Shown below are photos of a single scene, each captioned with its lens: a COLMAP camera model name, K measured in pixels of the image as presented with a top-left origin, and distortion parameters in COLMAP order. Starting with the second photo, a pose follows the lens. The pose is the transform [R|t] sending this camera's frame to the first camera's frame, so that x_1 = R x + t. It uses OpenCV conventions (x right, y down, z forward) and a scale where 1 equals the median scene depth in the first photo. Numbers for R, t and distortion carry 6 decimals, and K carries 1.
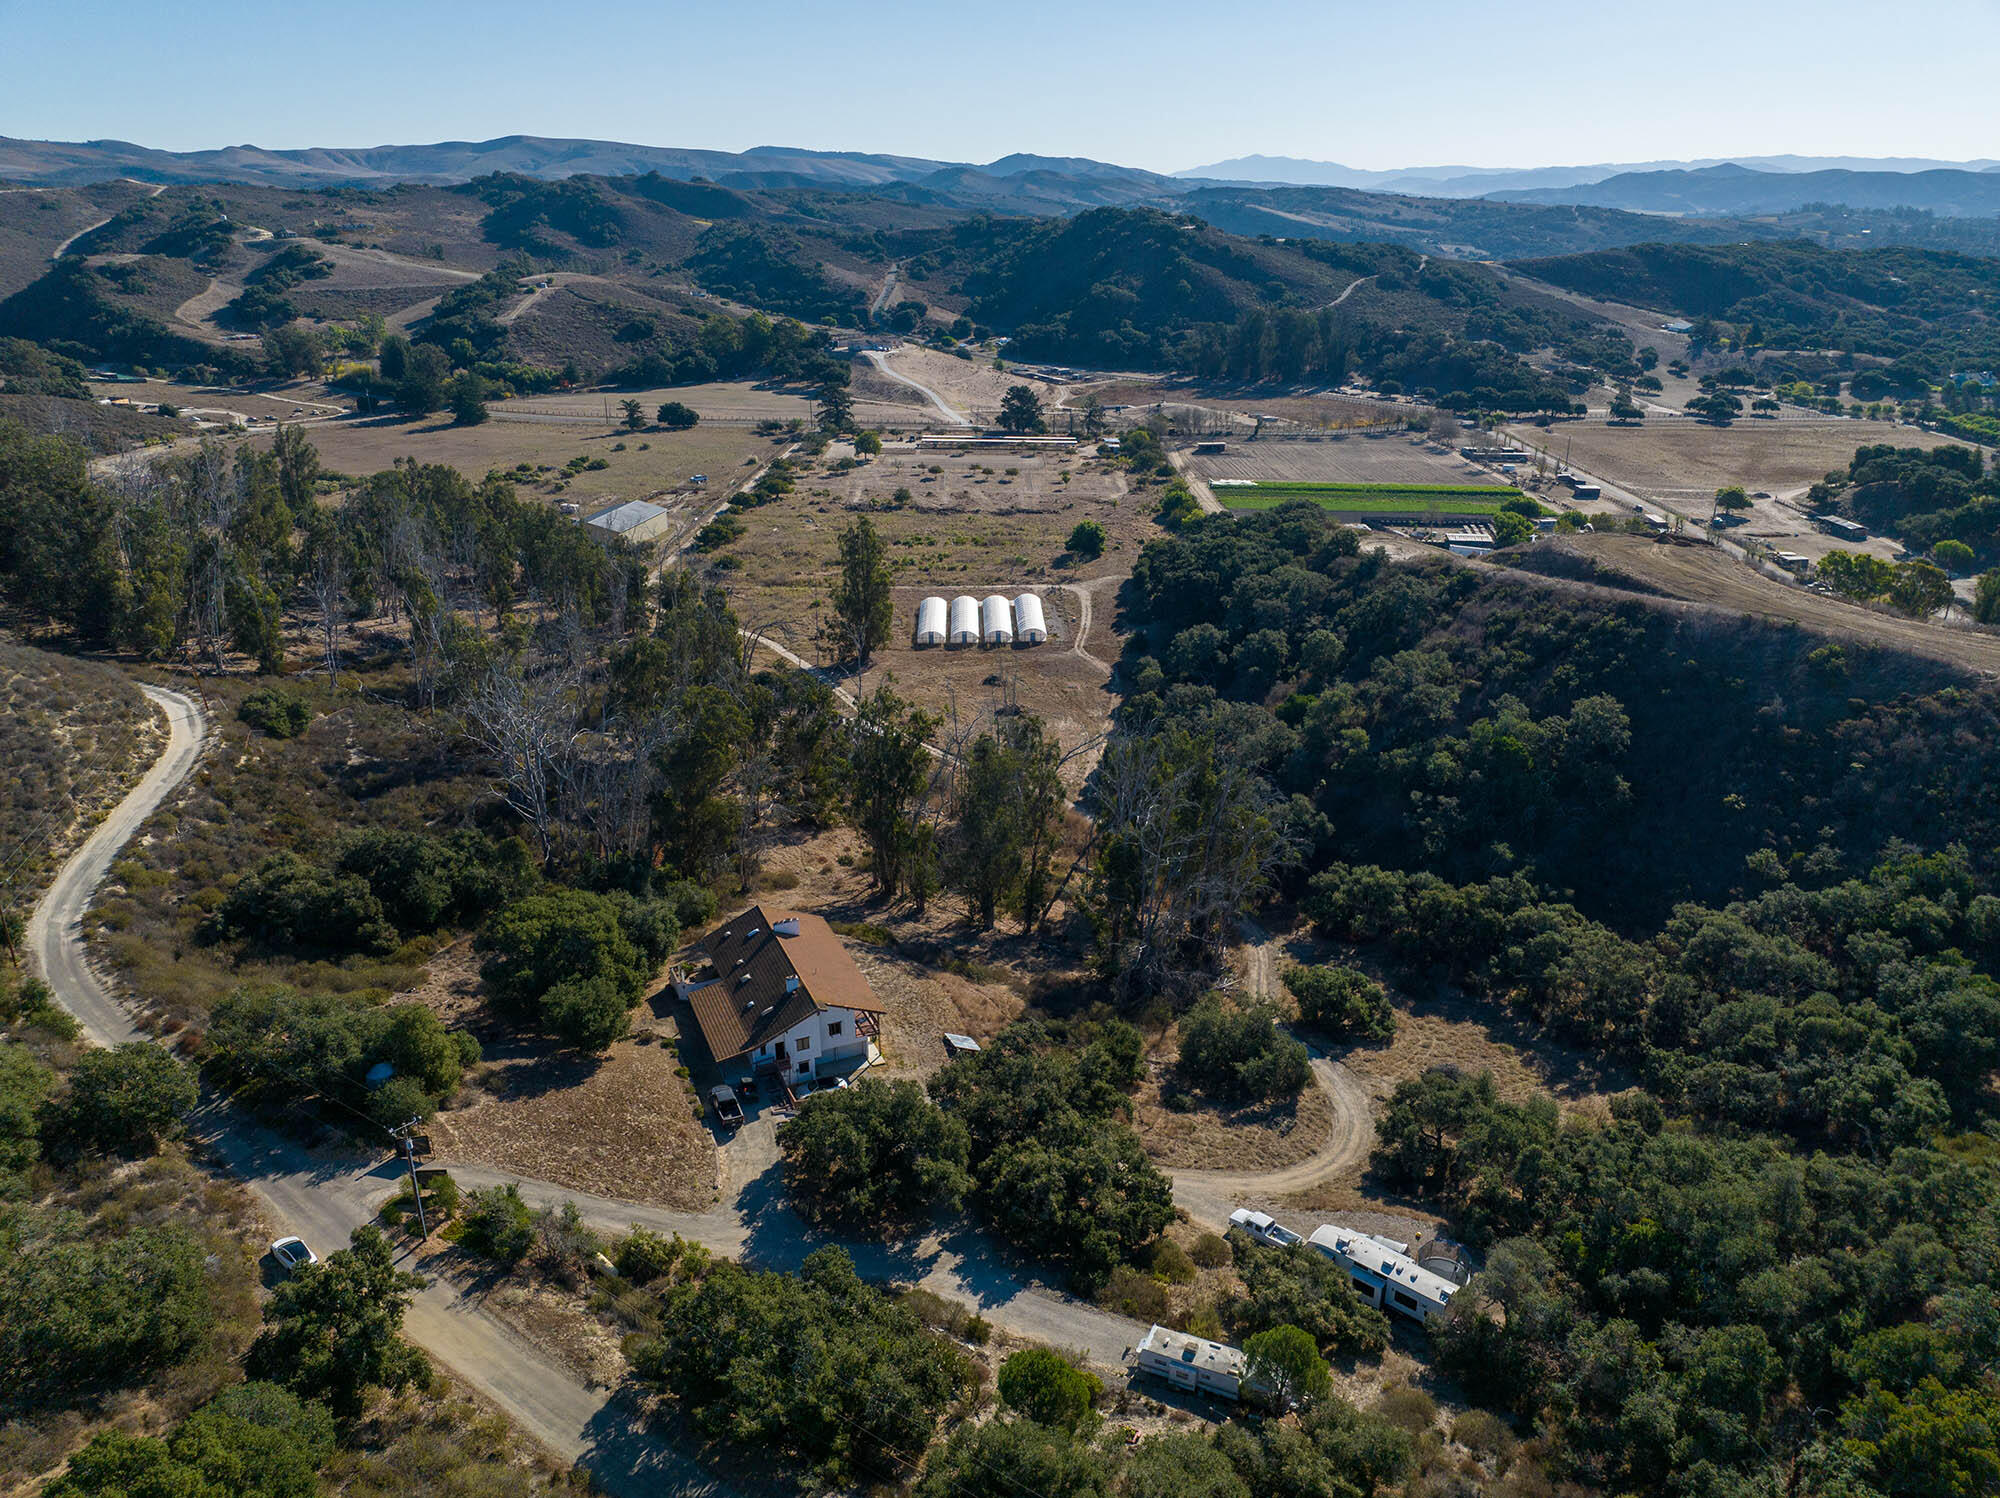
lens RADIAL K [[1371.1, 0, 1000.0], [0, 1371.1, 749.0], [0, 0, 1]] dist [-0.034281, -0.002193]
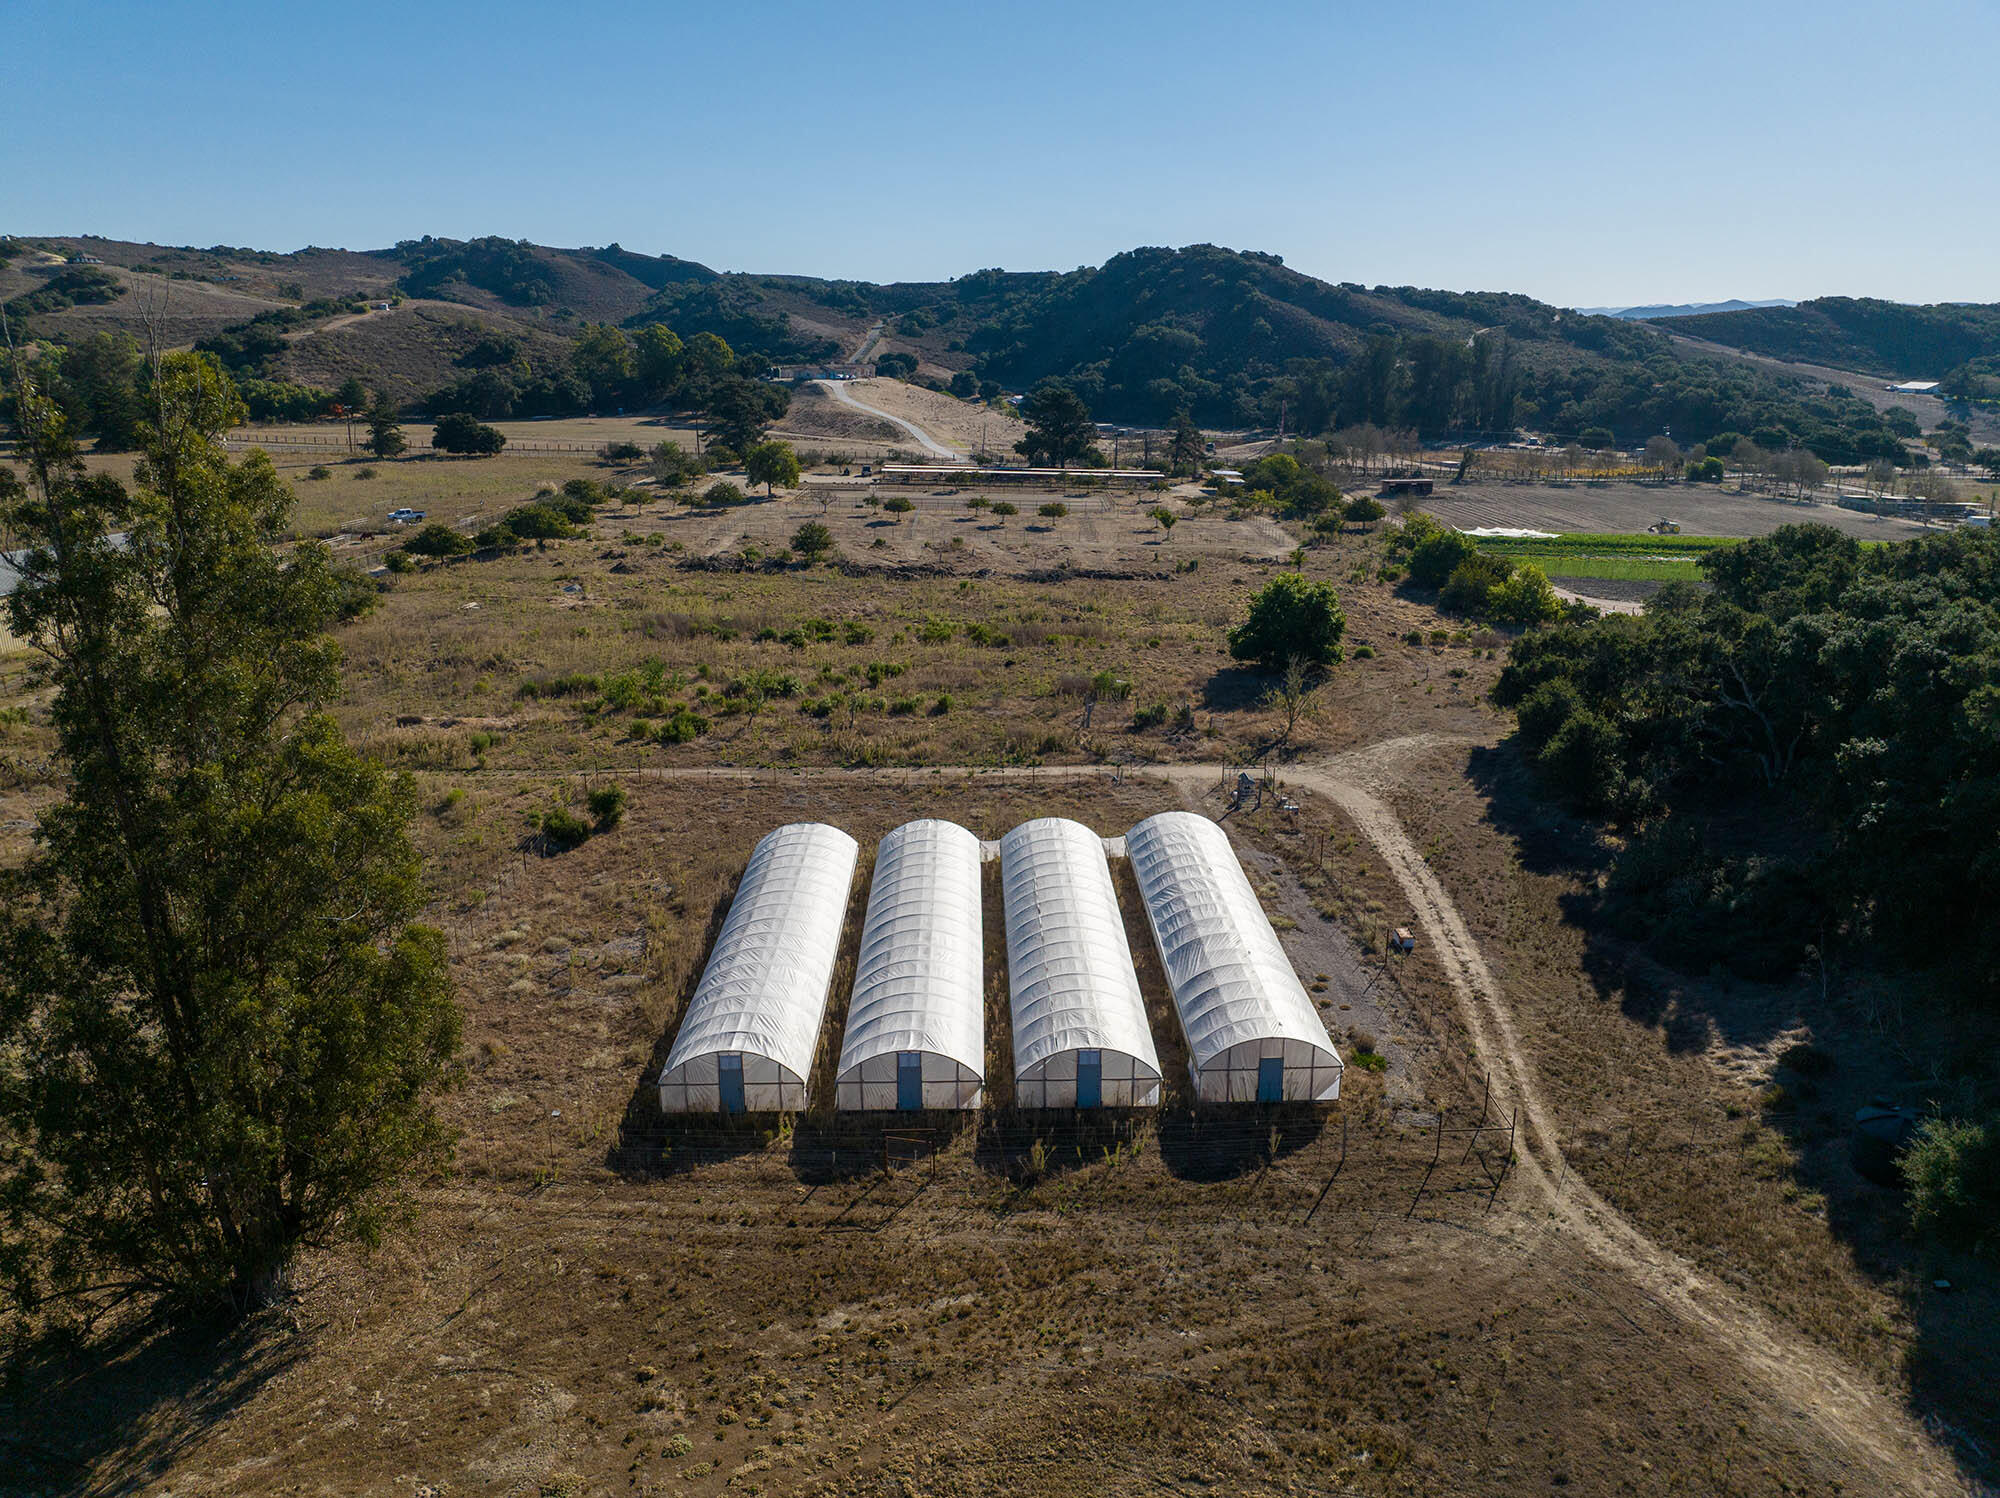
lens RADIAL K [[1371.1, 0, 1000.0], [0, 1371.1, 749.0], [0, 0, 1]] dist [-0.034281, -0.002193]
pose [[0.999972, 0.007164, -0.002370, -0.008815], [-0.007355, 0.995520, -0.094265, -0.072416], [0.001684, 0.094280, 0.995544, 0.535055]]
